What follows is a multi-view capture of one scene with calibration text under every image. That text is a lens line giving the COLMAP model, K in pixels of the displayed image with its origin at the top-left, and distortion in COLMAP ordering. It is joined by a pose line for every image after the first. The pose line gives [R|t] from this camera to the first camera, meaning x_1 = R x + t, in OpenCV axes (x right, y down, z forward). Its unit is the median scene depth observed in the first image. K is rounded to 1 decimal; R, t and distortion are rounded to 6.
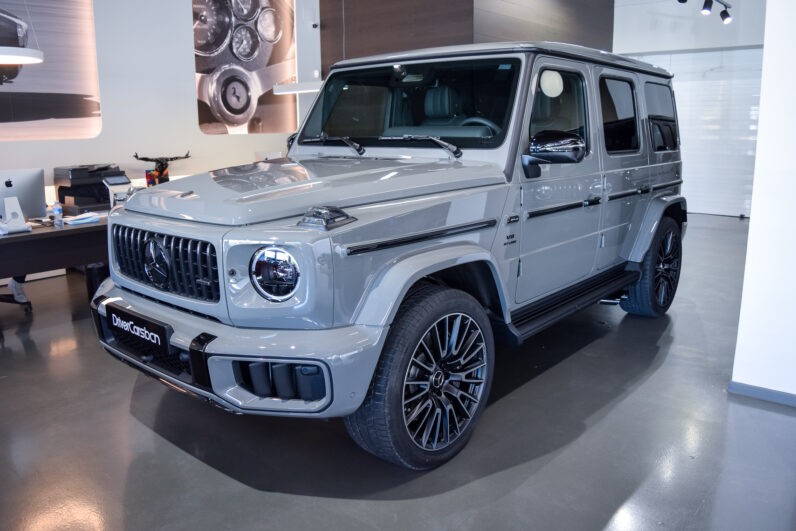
lens RADIAL K [[642.1, 0, 398.0], [0, 642.1, 265.5], [0, 0, 1]] dist [-0.078852, -0.003316]
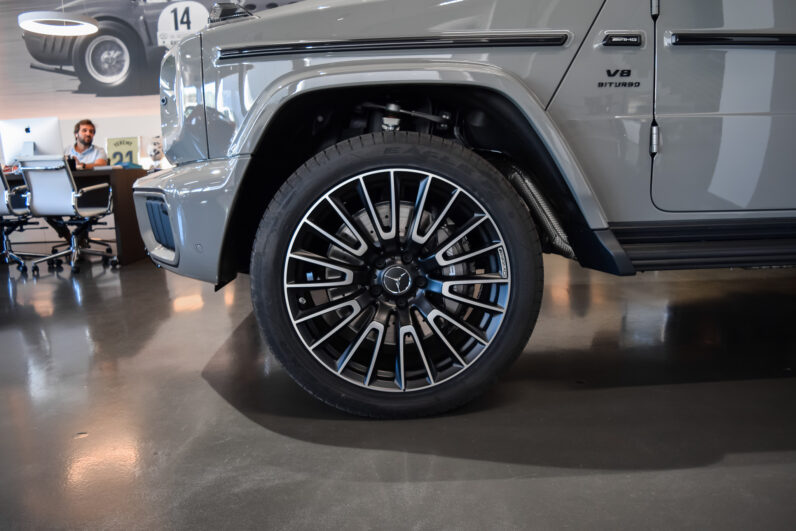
lens RADIAL K [[642.1, 0, 398.0], [0, 642.1, 265.5], [0, 0, 1]] dist [-0.078852, -0.003316]
pose [[0.681023, 0.102404, -0.725067, 0.508979], [-0.132613, 0.991048, 0.015411, 0.151377], [0.720154, 0.085658, 0.688506, 0.559269]]
